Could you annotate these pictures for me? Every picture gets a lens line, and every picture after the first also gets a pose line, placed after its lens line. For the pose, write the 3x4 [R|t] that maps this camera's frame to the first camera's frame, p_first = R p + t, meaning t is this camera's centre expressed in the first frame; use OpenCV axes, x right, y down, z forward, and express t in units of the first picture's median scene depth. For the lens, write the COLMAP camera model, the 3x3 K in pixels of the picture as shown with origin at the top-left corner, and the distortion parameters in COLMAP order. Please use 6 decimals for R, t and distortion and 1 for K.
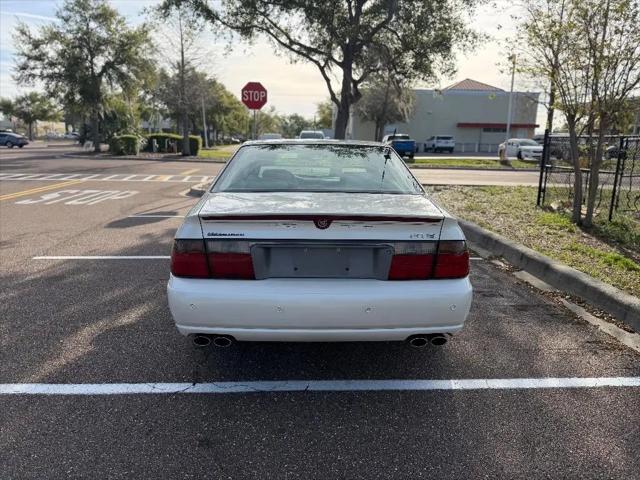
lens RADIAL K [[451.4, 0, 320.0], [0, 451.4, 240.0], [0, 0, 1]] dist [0.059508, -0.084233]
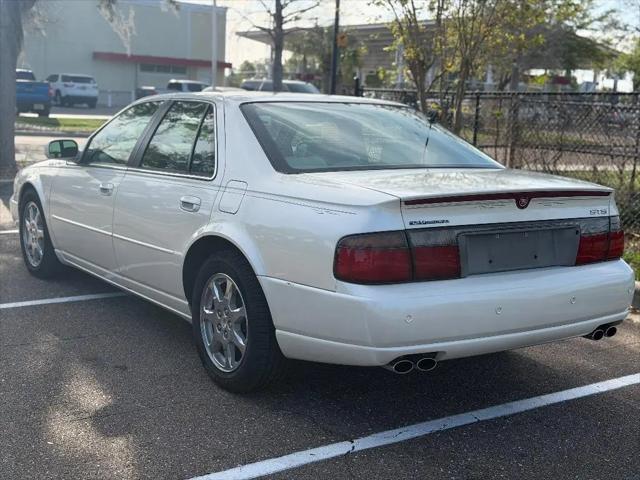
lens RADIAL K [[889.9, 0, 322.0], [0, 889.9, 251.7], [0, 0, 1]] dist [0.139312, -0.046386]
pose [[0.838678, -0.071876, 0.539863, -0.123927], [0.088314, 0.996082, -0.004580, 0.002980], [-0.537419, 0.051518, 0.841740, -0.019128]]
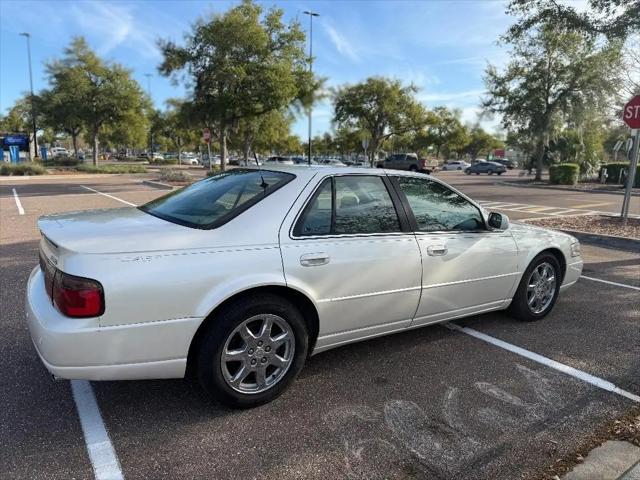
lens RADIAL K [[451.4, 0, 320.0], [0, 451.4, 240.0], [0, 0, 1]] dist [0.059508, -0.084233]
pose [[0.514482, 0.140969, -0.845834, 0.143712], [-0.191948, 0.980297, 0.046626, -0.022505], [0.835742, 0.138368, 0.531404, 0.100507]]
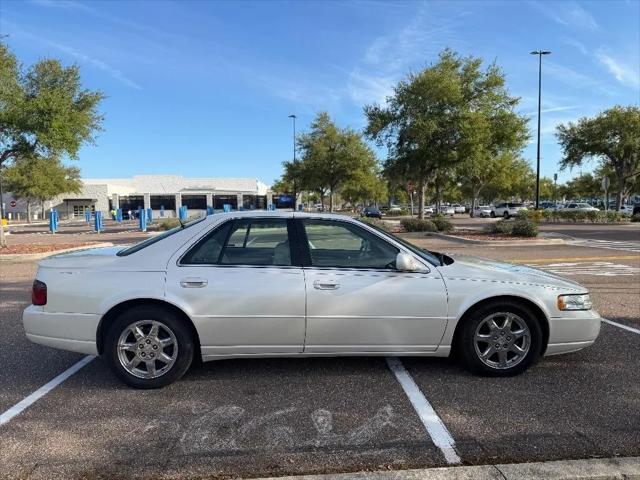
lens RADIAL K [[453.0, 0, 310.0], [0, 453.0, 239.5], [0, 0, 1]] dist [-0.004563, -0.004912]
pose [[-0.009700, 0.046244, -0.998883, 0.199019], [-0.193353, 0.979991, 0.047247, -0.042245], [0.981081, 0.193596, -0.000565, 0.205180]]
